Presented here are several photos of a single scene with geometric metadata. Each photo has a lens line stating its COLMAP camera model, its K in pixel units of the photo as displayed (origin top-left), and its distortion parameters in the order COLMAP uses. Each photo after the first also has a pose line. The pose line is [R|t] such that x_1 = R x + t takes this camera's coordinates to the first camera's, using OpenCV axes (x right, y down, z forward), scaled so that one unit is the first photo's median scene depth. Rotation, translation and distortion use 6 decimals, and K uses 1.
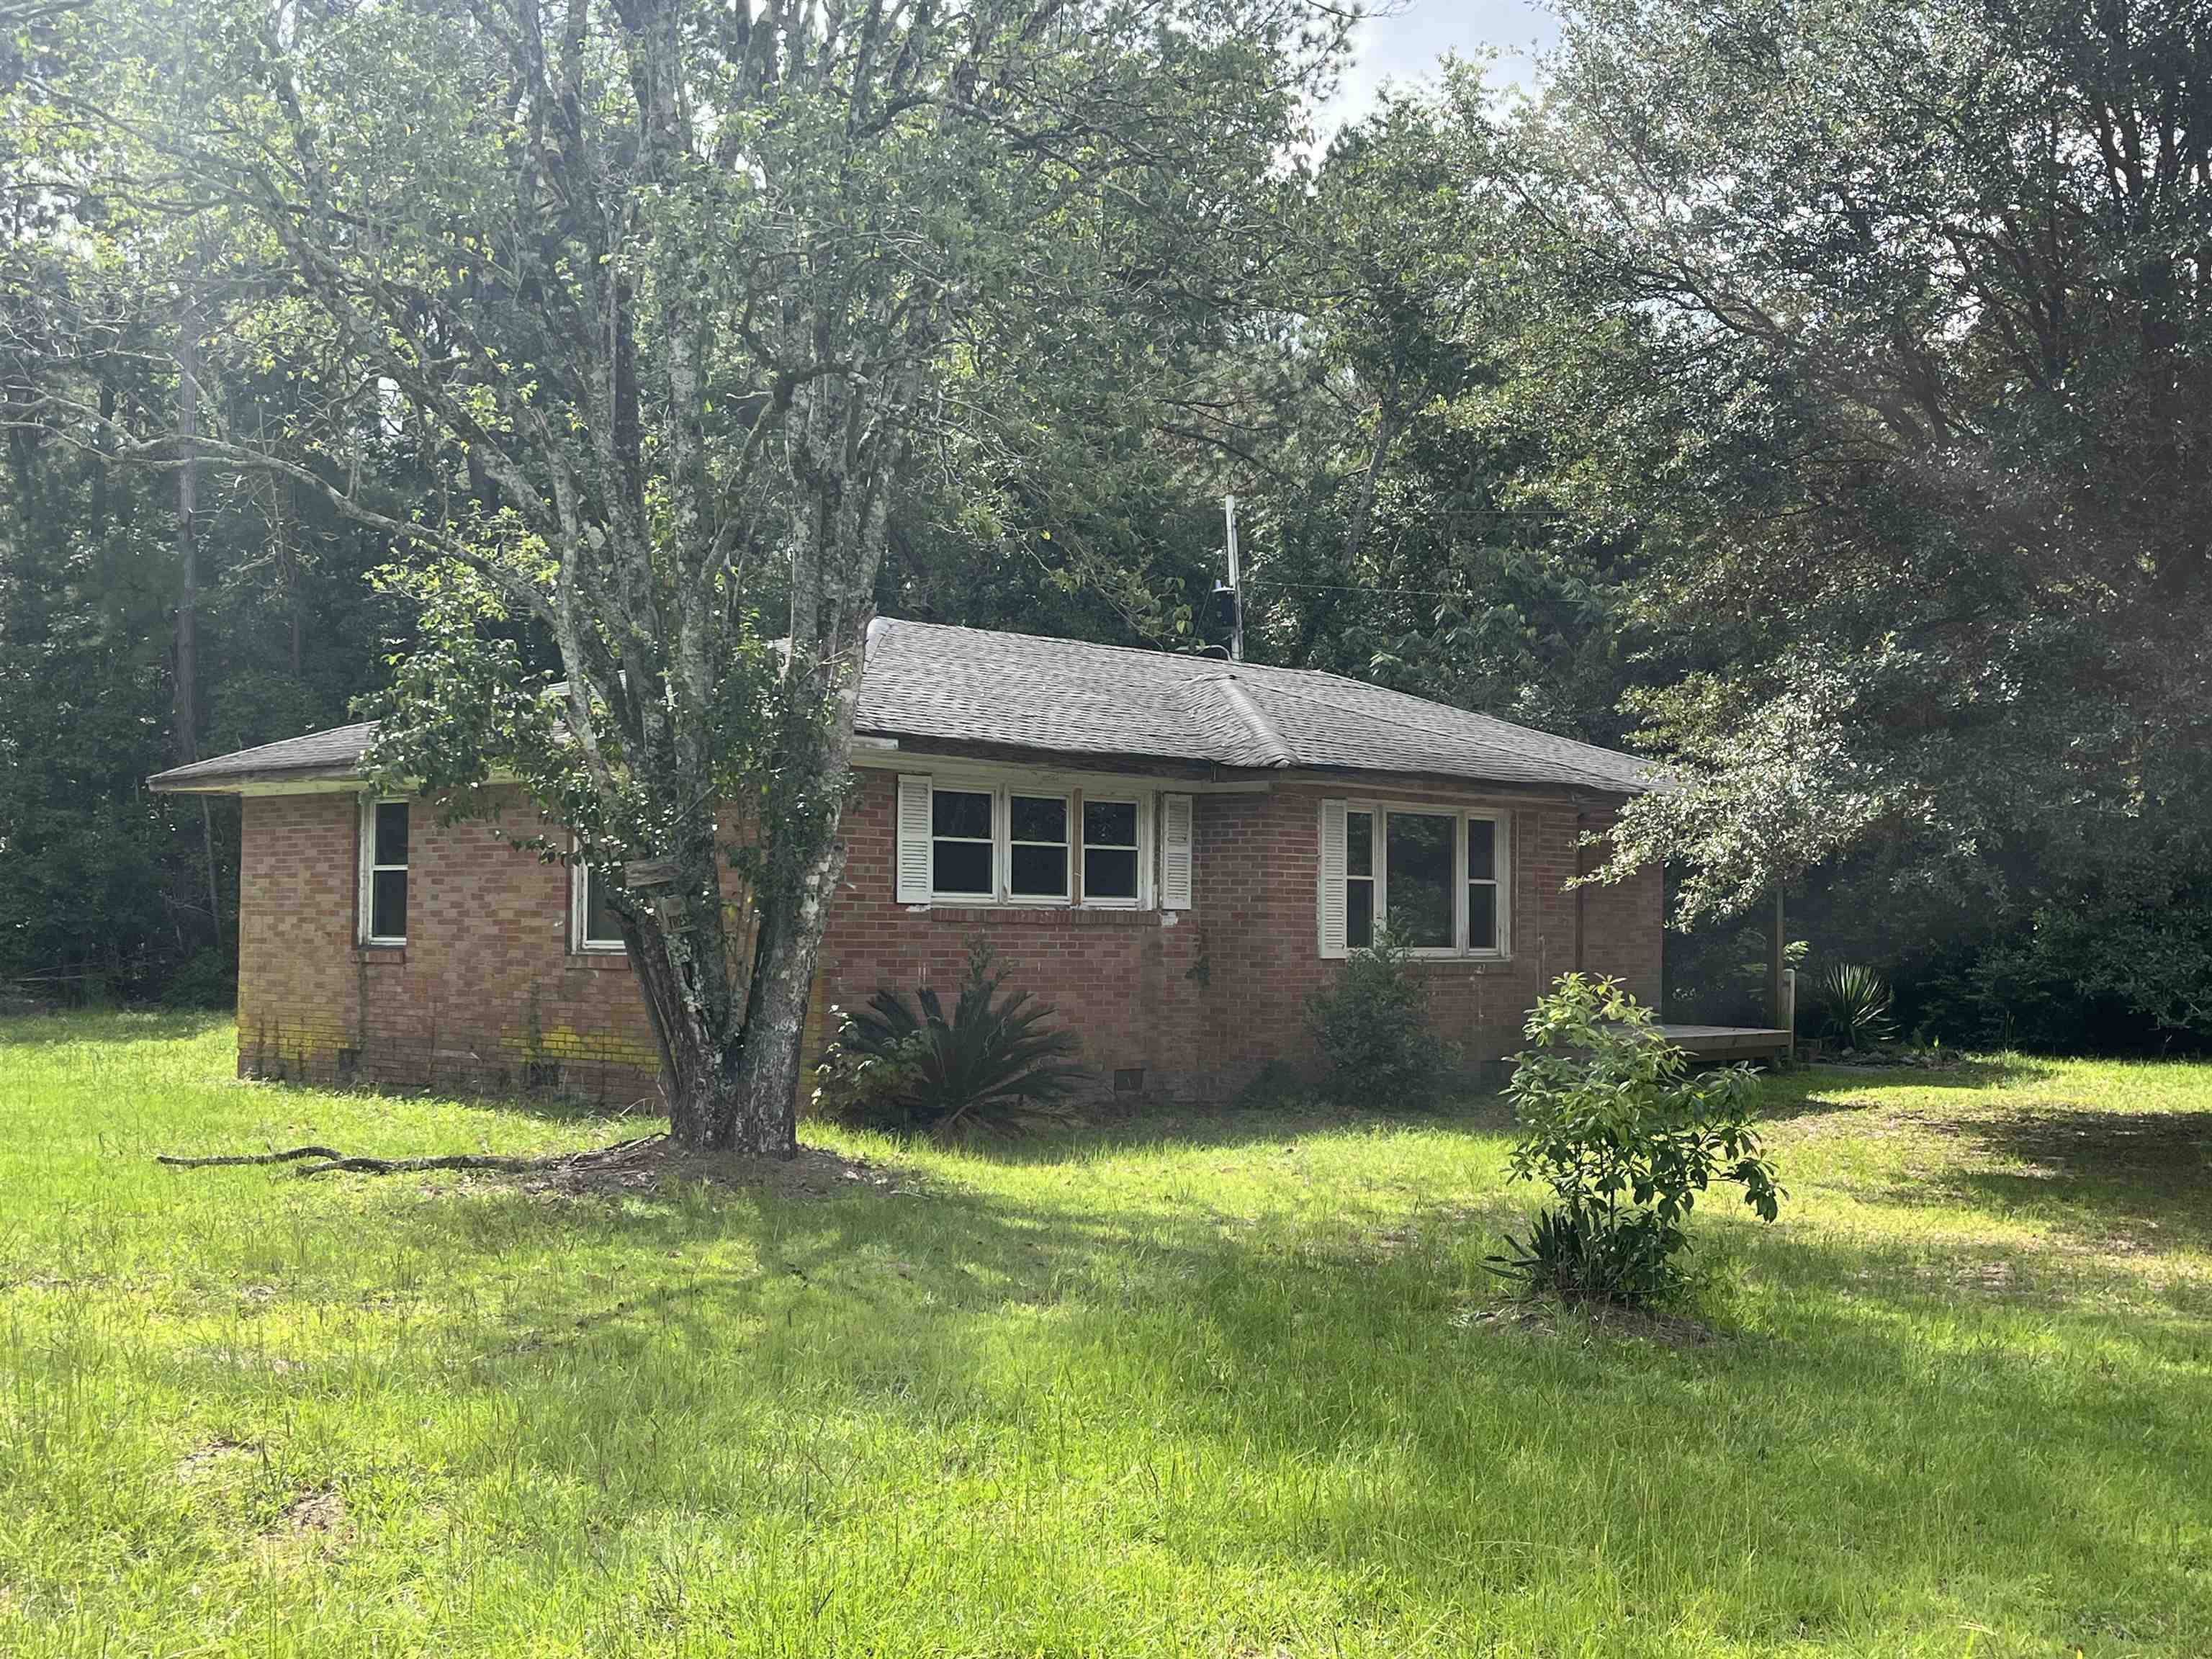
lens RADIAL K [[2524.3, 0, 1106.0], [0, 2524.3, 829.5], [0, 0, 1]] dist [0.109405, -0.002452]
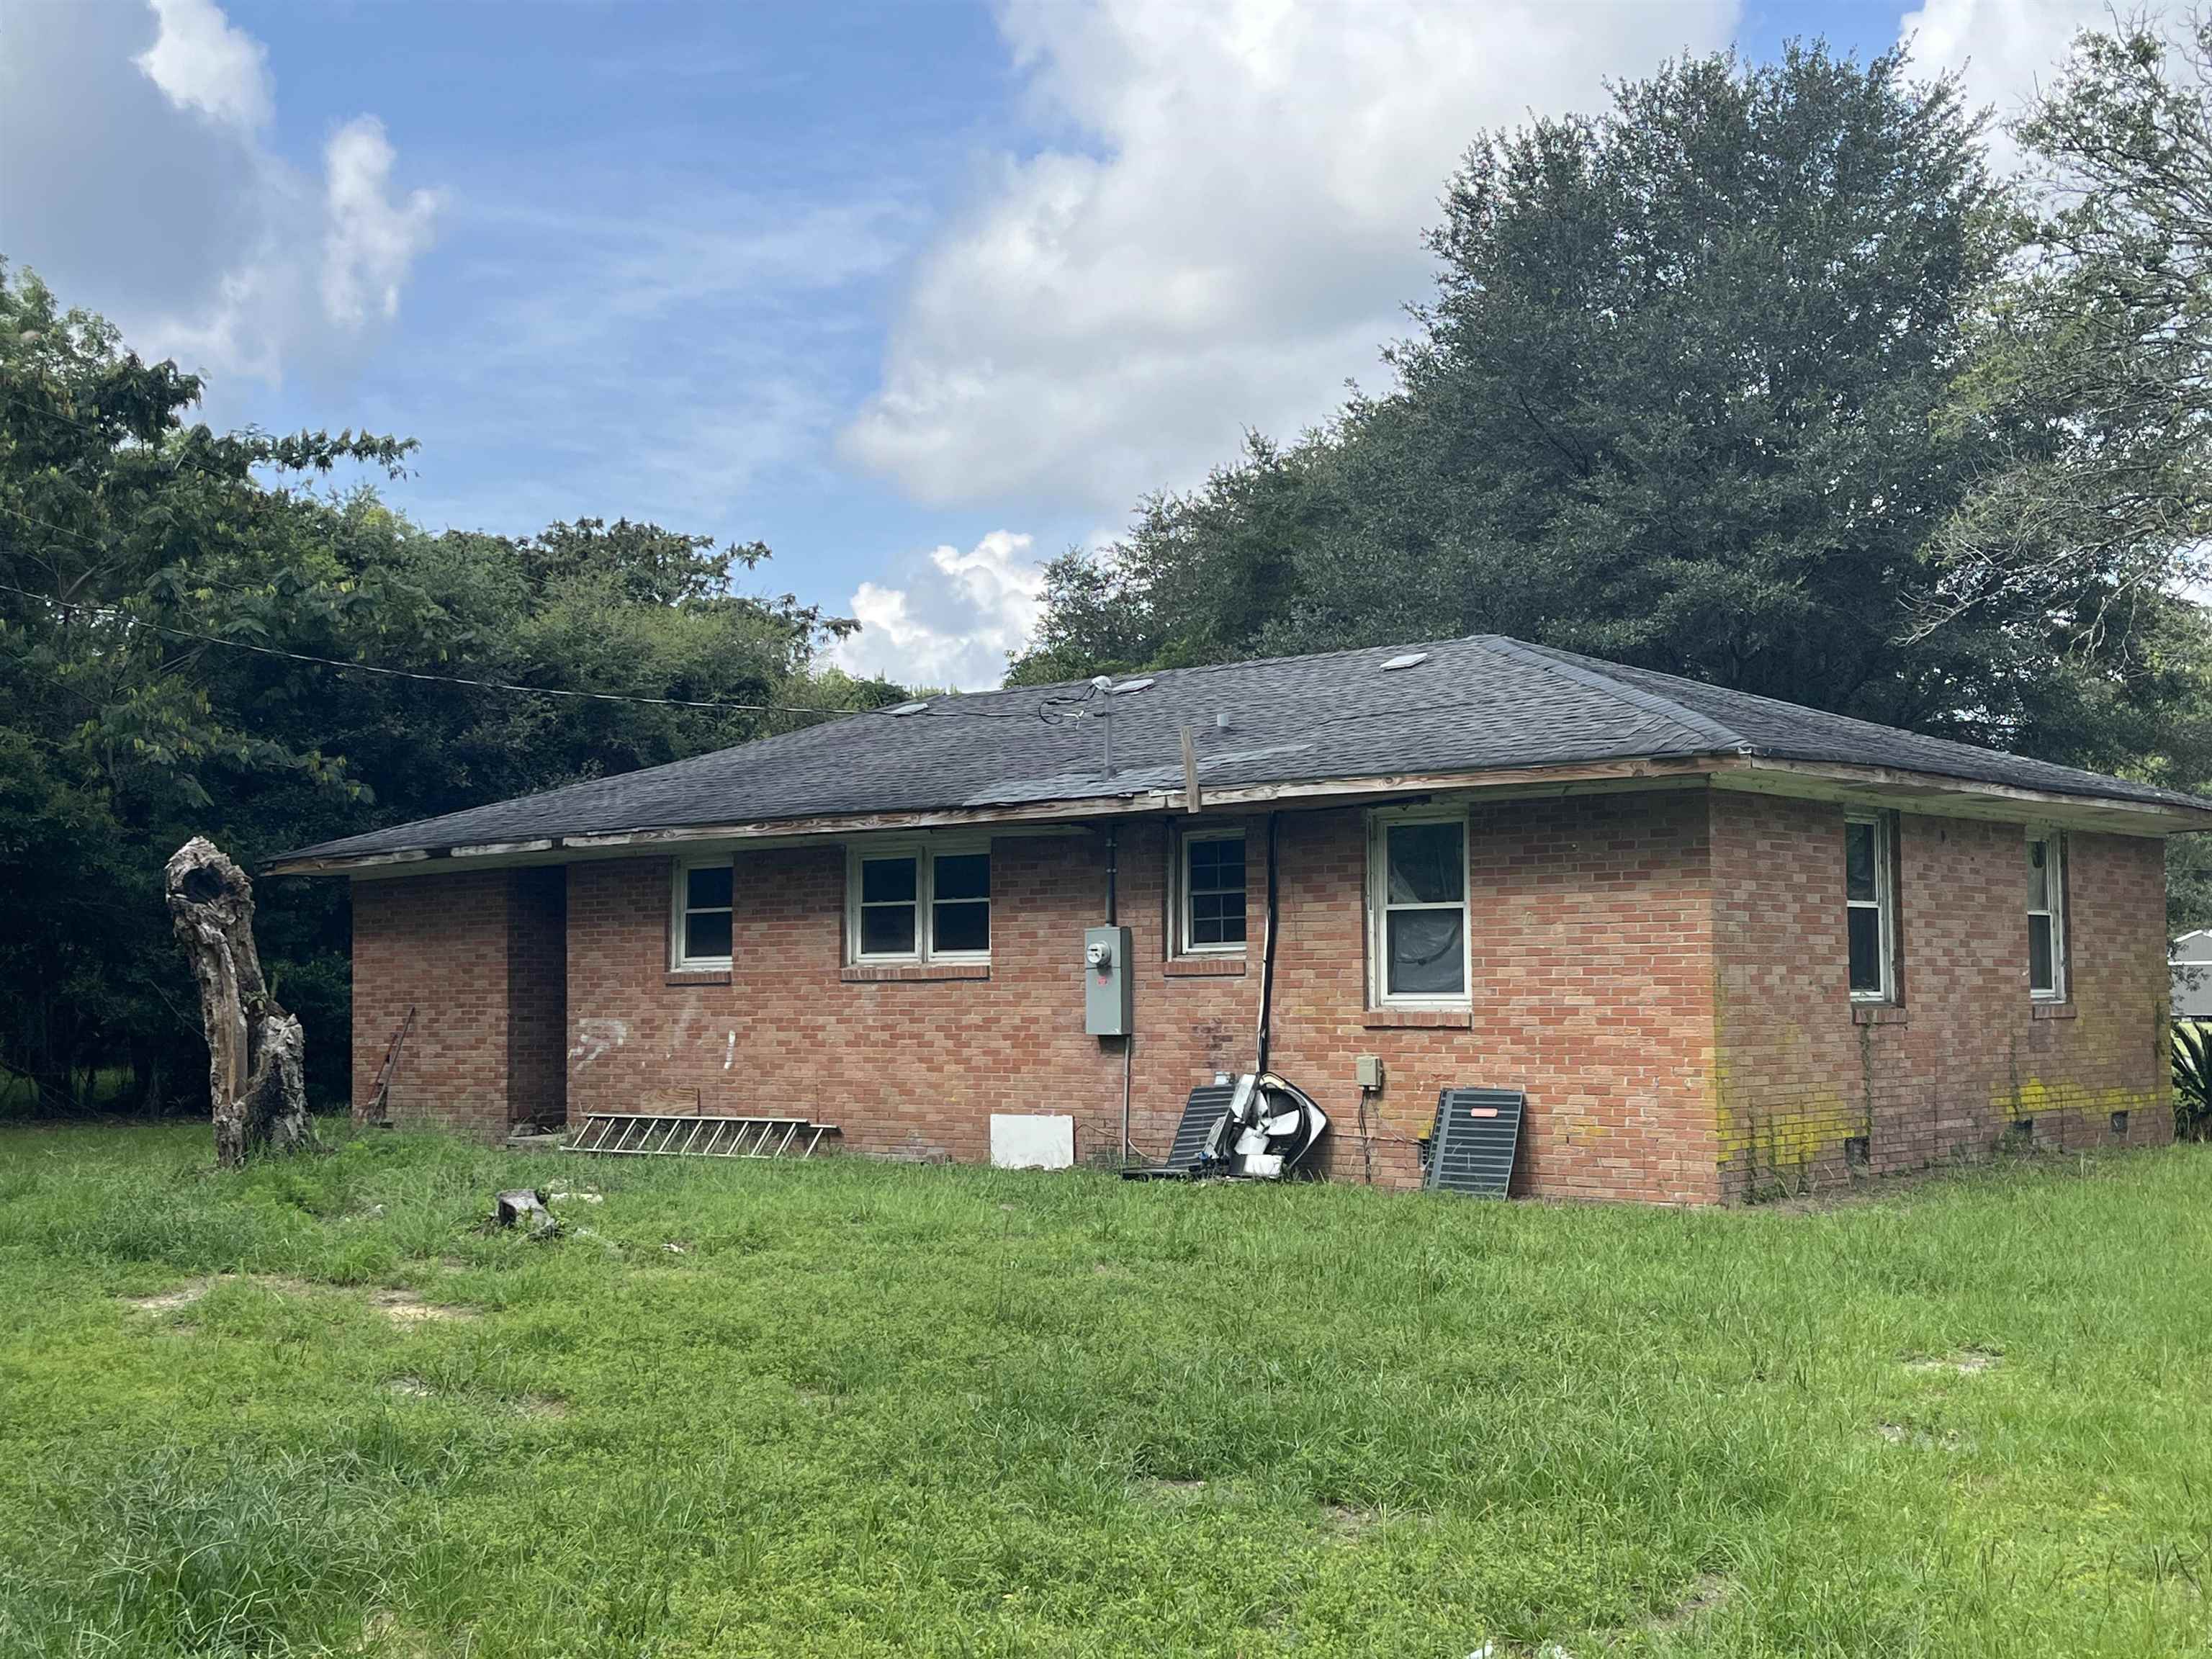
lens RADIAL K [[2524.3, 0, 1106.0], [0, 2524.3, 829.5], [0, 0, 1]] dist [0.109405, -0.002452]
pose [[-0.053789, 0.056401, 0.996958, -1.069019], [-0.027264, 0.997948, -0.057928, 0.044492], [-0.998180, -0.030297, -0.052141, 1.280731]]
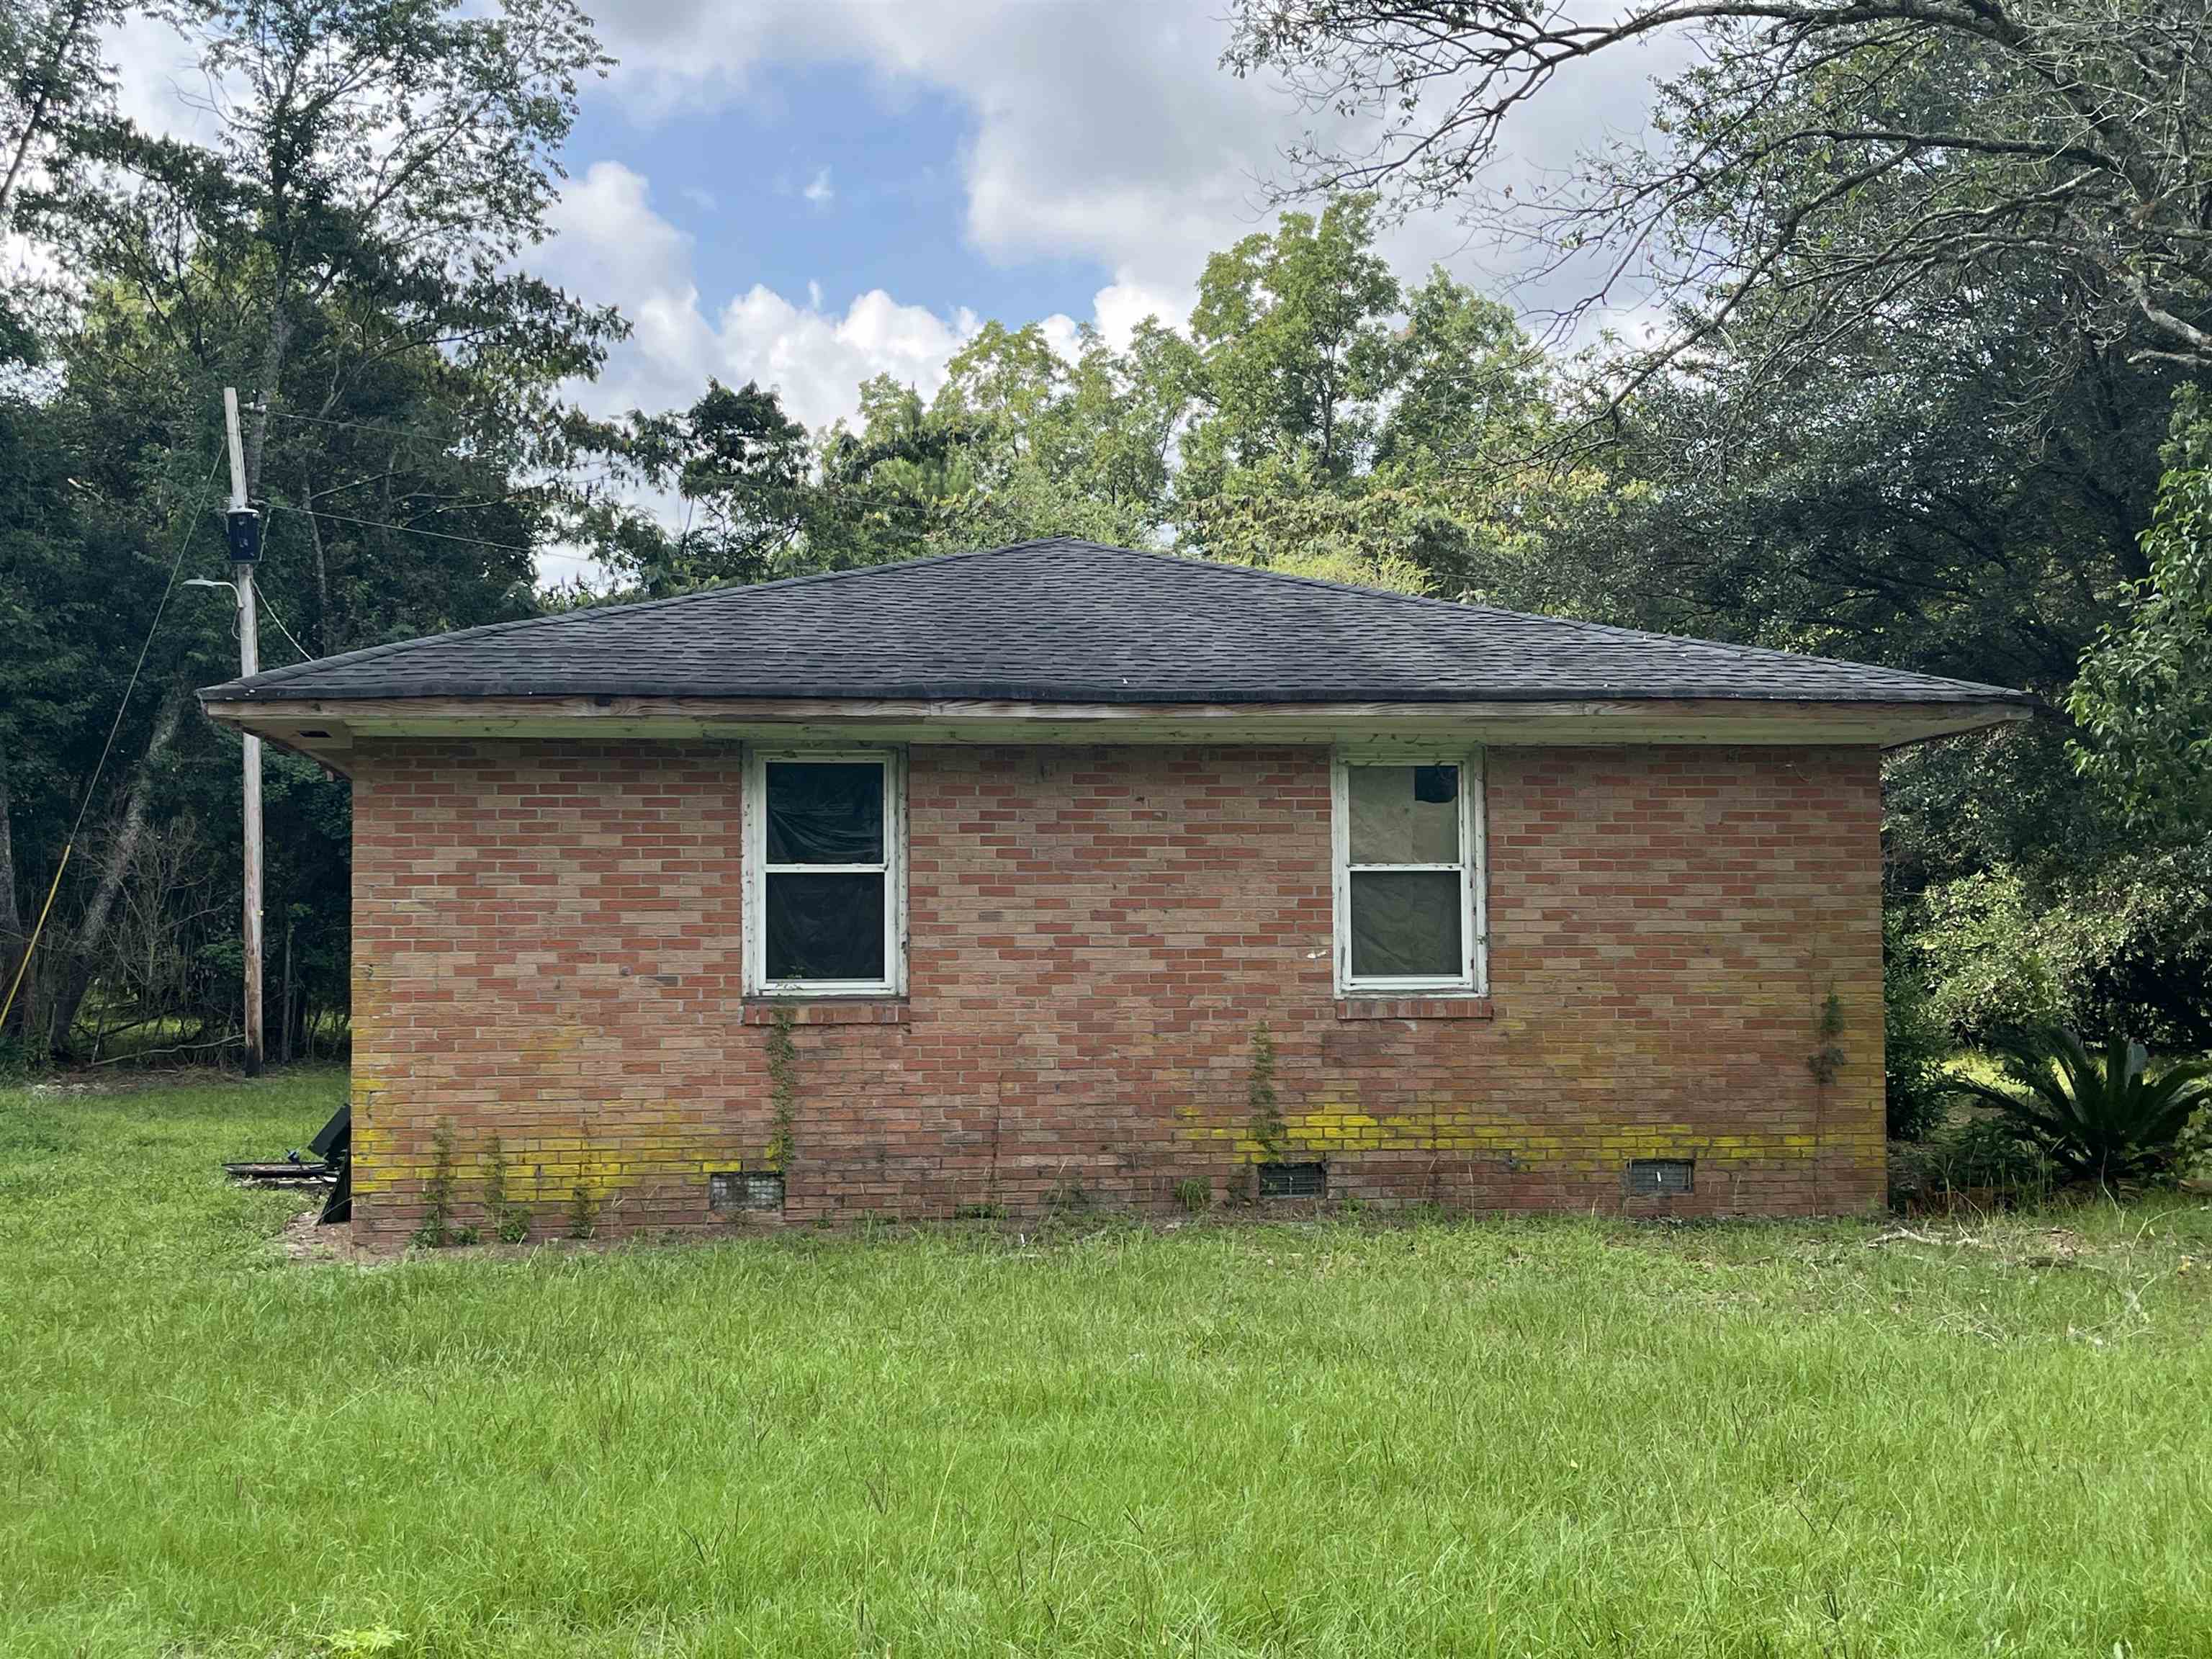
lens RADIAL K [[2524.3, 0, 1106.0], [0, 2524.3, 829.5], [0, 0, 1]] dist [0.109405, -0.002452]
pose [[0.623322, 0.016190, 0.781797, -0.715754], [-0.019002, 0.999804, -0.005554, 0.007680], [-0.781734, -0.011394, 0.623508, 0.568537]]
